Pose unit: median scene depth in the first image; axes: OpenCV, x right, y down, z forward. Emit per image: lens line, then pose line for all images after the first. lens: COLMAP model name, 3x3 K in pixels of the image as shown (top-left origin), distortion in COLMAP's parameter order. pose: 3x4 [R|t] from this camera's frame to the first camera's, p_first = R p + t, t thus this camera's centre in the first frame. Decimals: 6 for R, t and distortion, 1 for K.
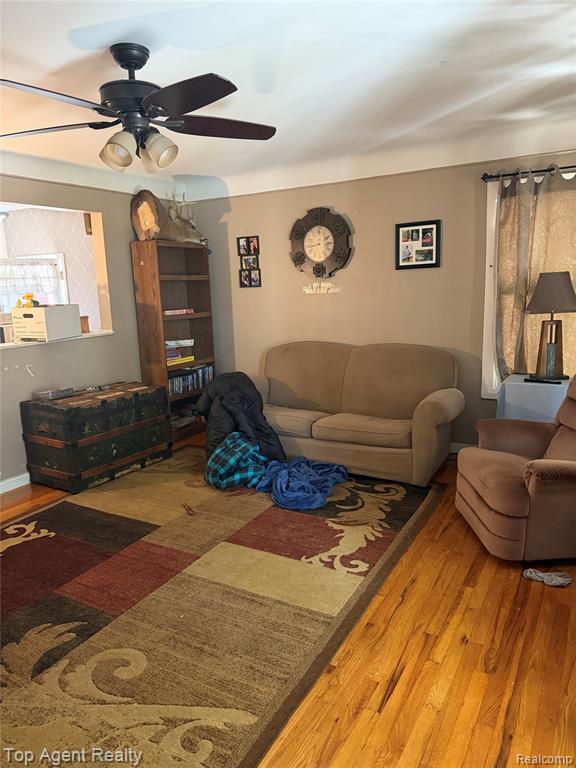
lens RADIAL K [[544.7, 0, 283.9], [0, 544.7, 381.7], [0, 0, 1]] dist [0.046916, -0.033430]
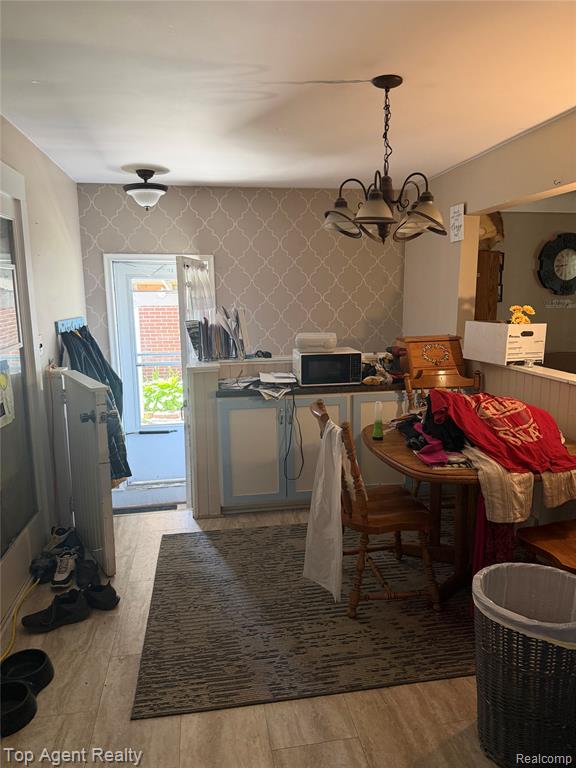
lens RADIAL K [[544.7, 0, 288.9], [0, 544.7, 382.7], [0, 0, 1]] dist [0.046916, -0.033430]
pose [[0.754898, -0.081006, 0.650821, -1.348803], [0.098942, 0.995052, 0.009087, -0.092850], [-0.648336, 0.057534, 0.759177, 0.627945]]
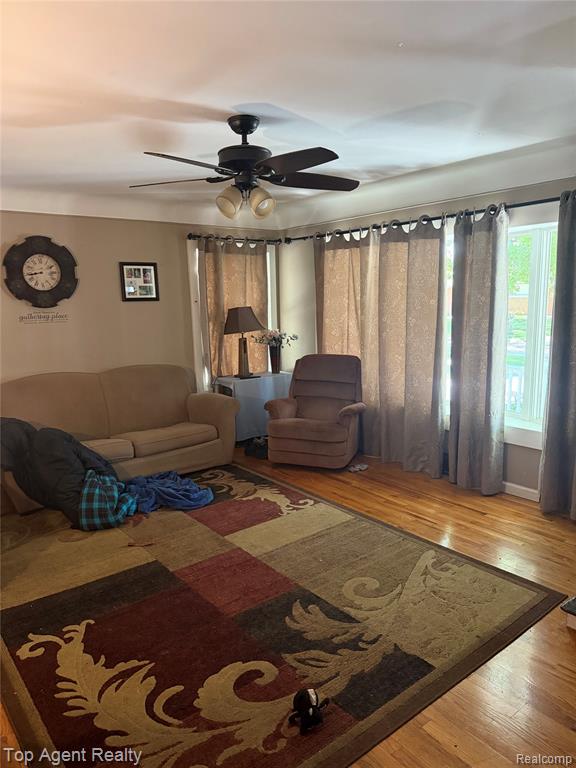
lens RADIAL K [[544.7, 0, 286.5], [0, 544.7, 387.6], [0, 0, 1]] dist [0.046916, -0.033430]
pose [[0.356714, -0.118236, 0.926701, -0.839103], [0.183115, 0.981566, 0.054750, -0.034331], [-0.916092, 0.150163, 0.371789, 0.333286]]
